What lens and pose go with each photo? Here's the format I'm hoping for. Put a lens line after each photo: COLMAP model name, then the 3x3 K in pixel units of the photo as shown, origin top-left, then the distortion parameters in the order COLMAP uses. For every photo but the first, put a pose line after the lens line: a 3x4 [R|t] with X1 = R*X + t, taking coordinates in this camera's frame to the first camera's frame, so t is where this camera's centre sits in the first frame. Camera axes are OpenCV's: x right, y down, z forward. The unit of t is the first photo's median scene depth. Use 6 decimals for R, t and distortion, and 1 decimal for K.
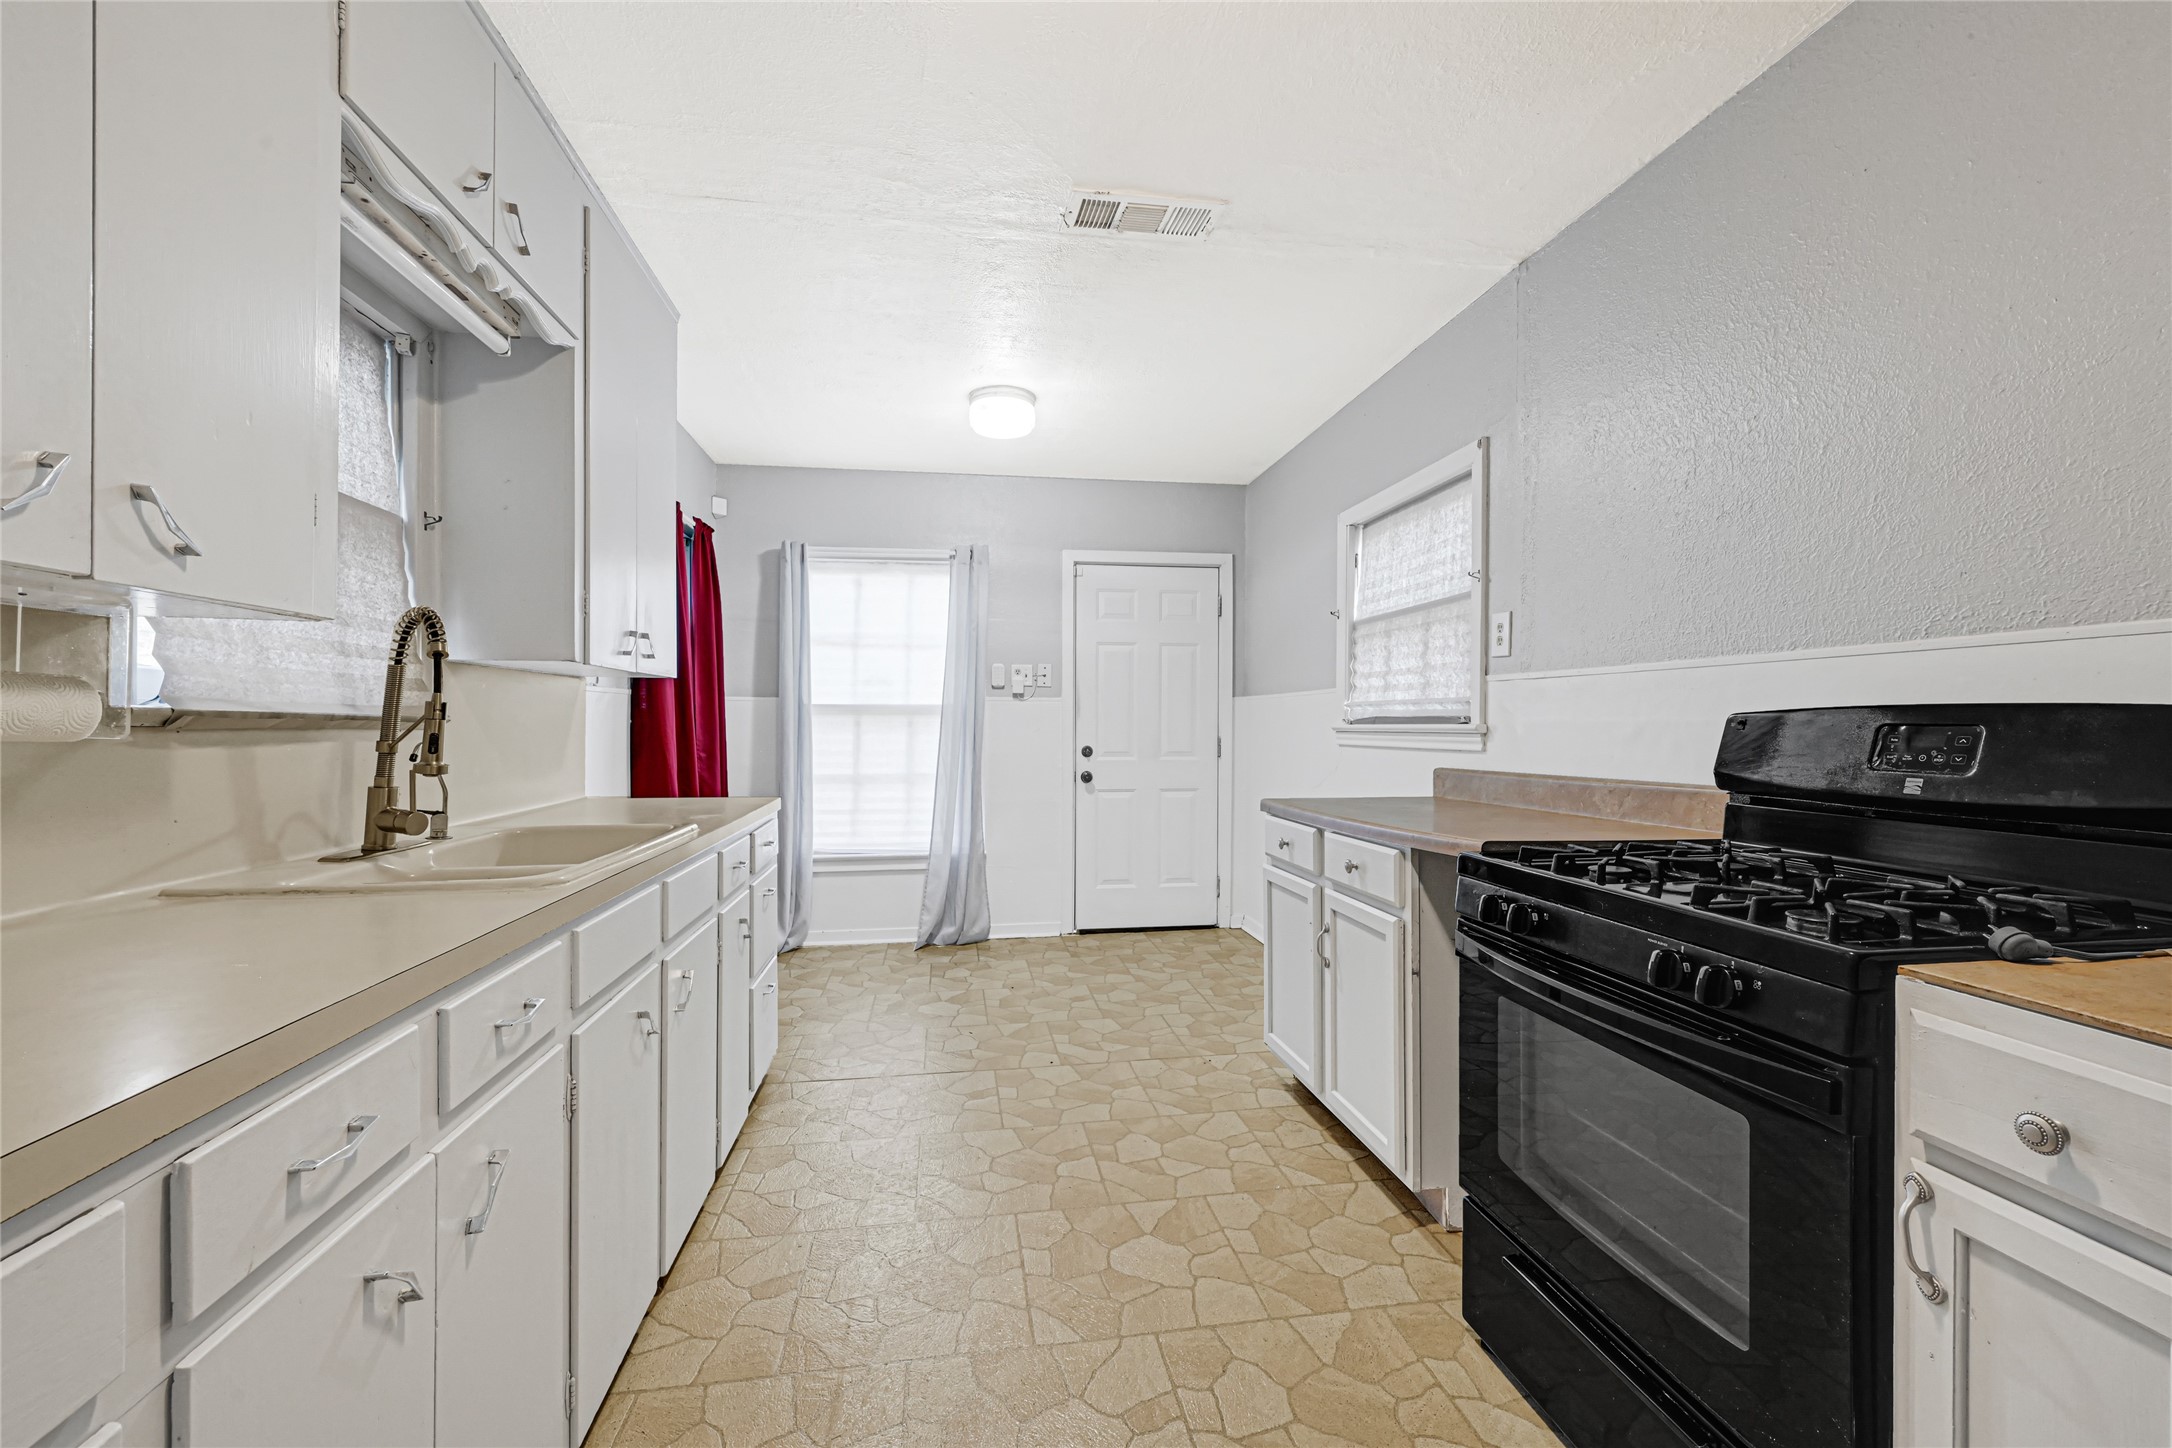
lens RADIAL K [[896.6, 0, 1088.8], [0, 896.6, 727.8], [0, 0, 1]] dist [0.001384, -0.000128]
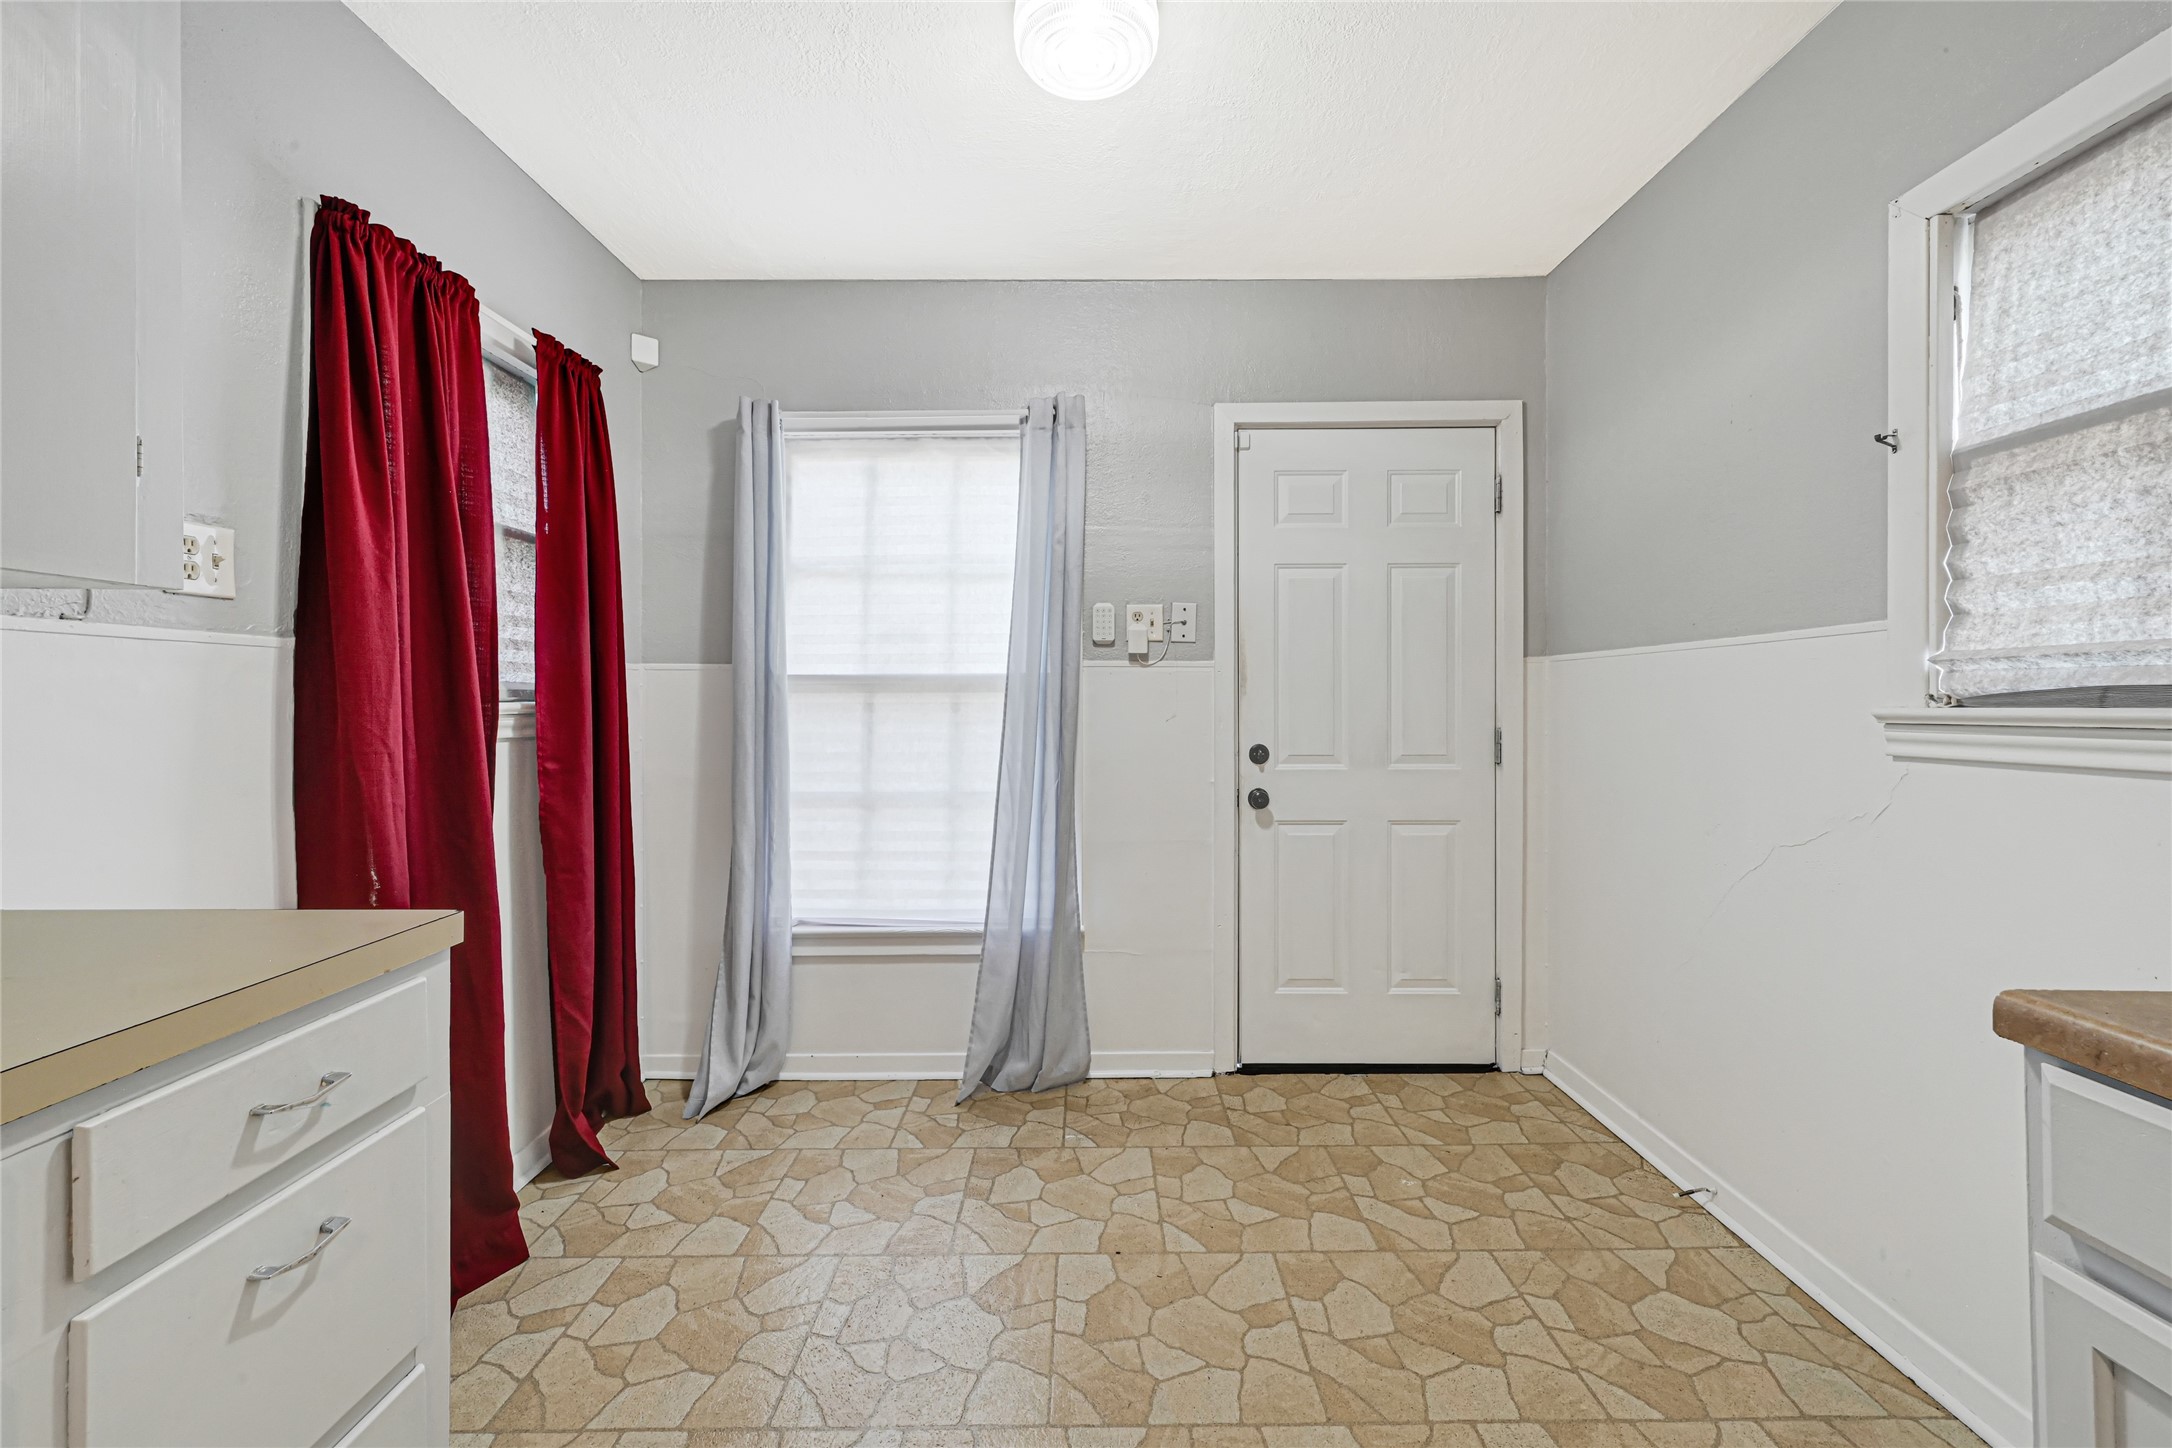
lens RADIAL K [[896.6, 0, 1072.3], [0, 896.6, 703.2], [0, 0, 1]] dist [0.001384, -0.000128]
pose [[0.984227, -0.004060, -0.176863, -0.023182], [0.003132, 0.999980, -0.005527, -0.004421], [0.176882, 0.004886, 0.984220, 0.536864]]
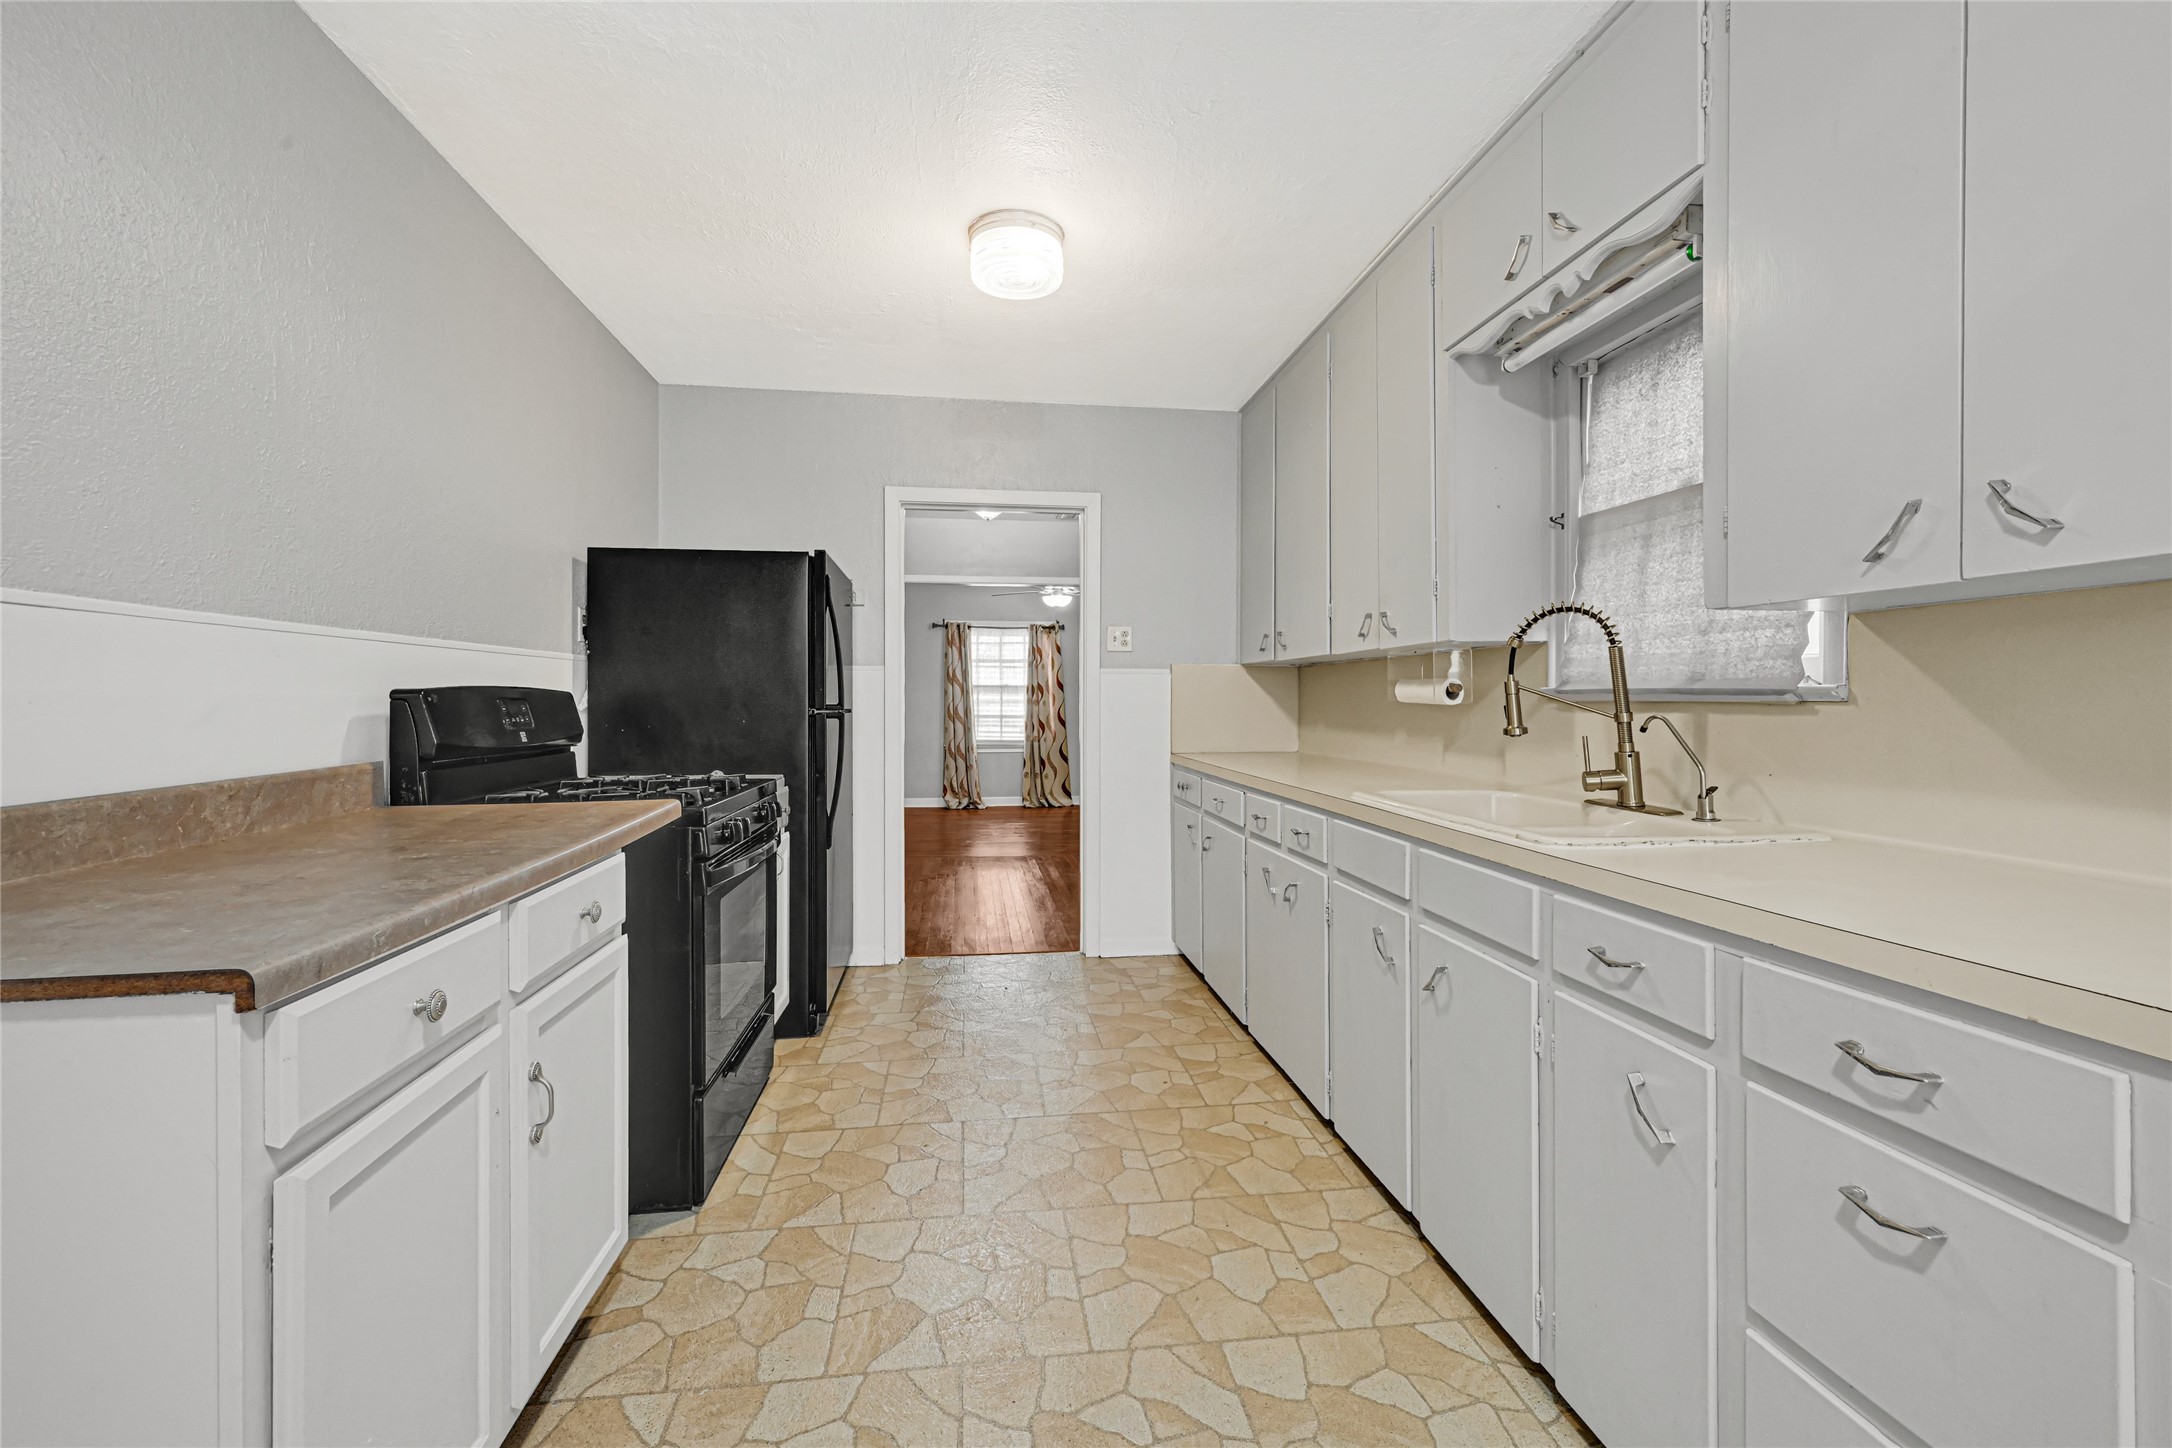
lens RADIAL K [[896.6, 0, 1087.3], [0, 896.6, 643.9], [0, 0, 1]] dist [0.001384, -0.000128]
pose [[-0.999650, 0.000802, 0.026447, -0.055408], [-0.000697, 0.998397, -0.056603, -0.004172], [-0.026450, -0.056601, -0.998046, 1.010450]]
